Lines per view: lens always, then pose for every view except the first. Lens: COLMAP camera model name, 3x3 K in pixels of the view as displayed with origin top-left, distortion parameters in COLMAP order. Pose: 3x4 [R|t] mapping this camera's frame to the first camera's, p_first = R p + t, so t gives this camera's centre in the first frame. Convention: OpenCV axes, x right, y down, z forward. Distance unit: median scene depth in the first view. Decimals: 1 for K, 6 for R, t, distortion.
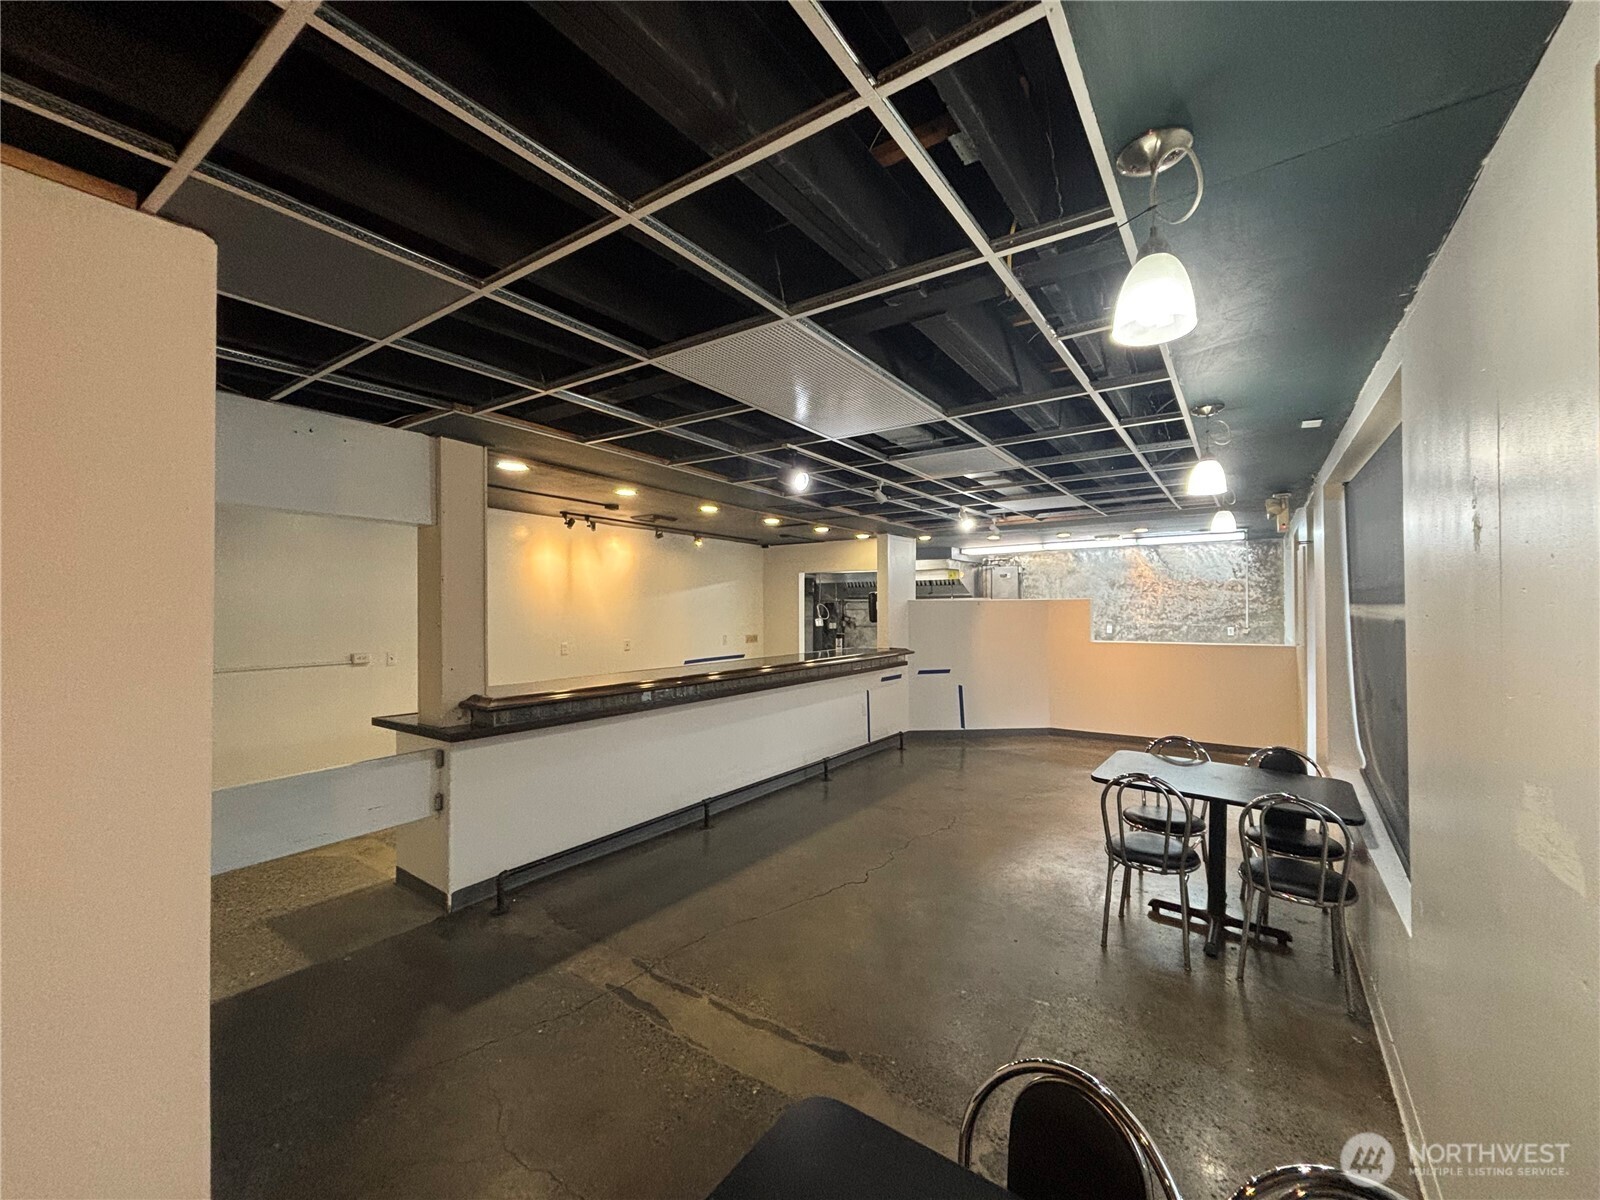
lens RADIAL K [[644.7, 0, 790.3], [0, 644.7, 595.9], [0, 0, 1]] dist [0.002006, 0.000081]
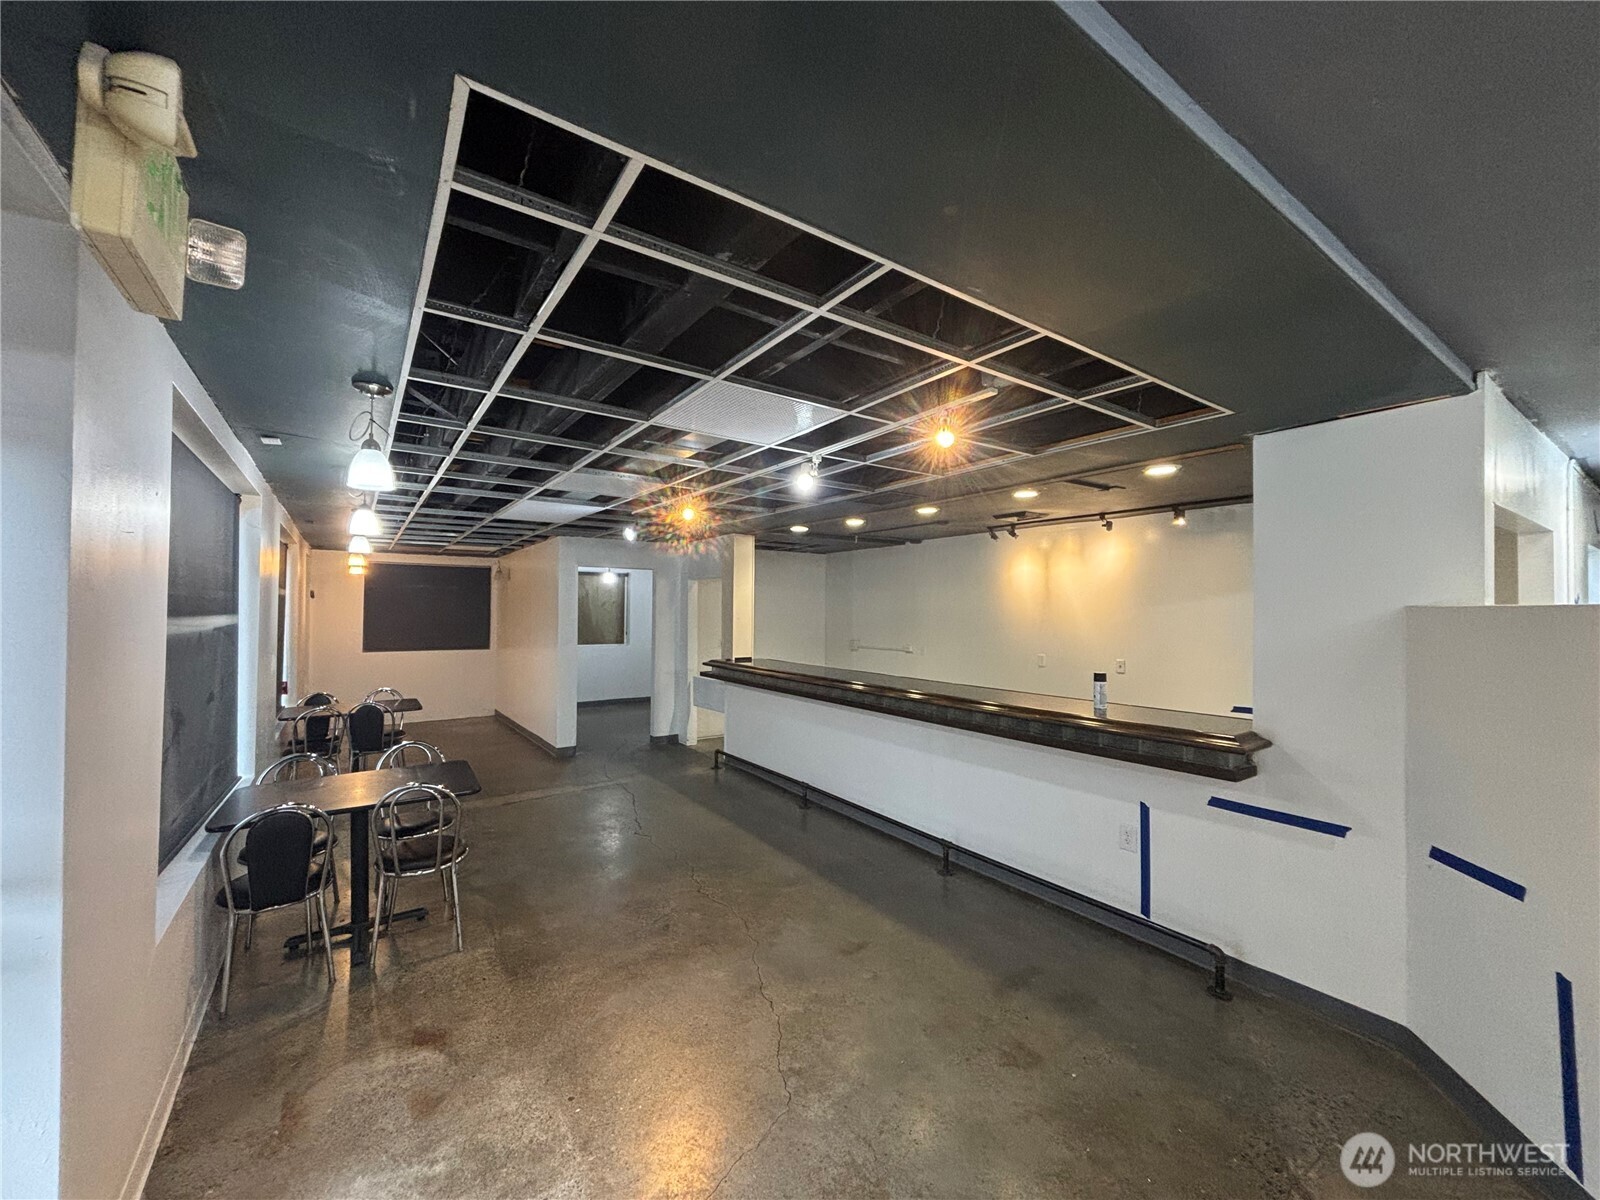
lens RADIAL K [[644.7, 0, 793.5], [0, 644.7, 609.2], [0, 0, 1]] dist [0.002006, 0.000081]
pose [[-0.343484, -0.012451, -0.939076, 0.798776], [0.007099, 0.999849, -0.015853, 0.017363], [0.939132, -0.012112, -0.343344, 1.150195]]
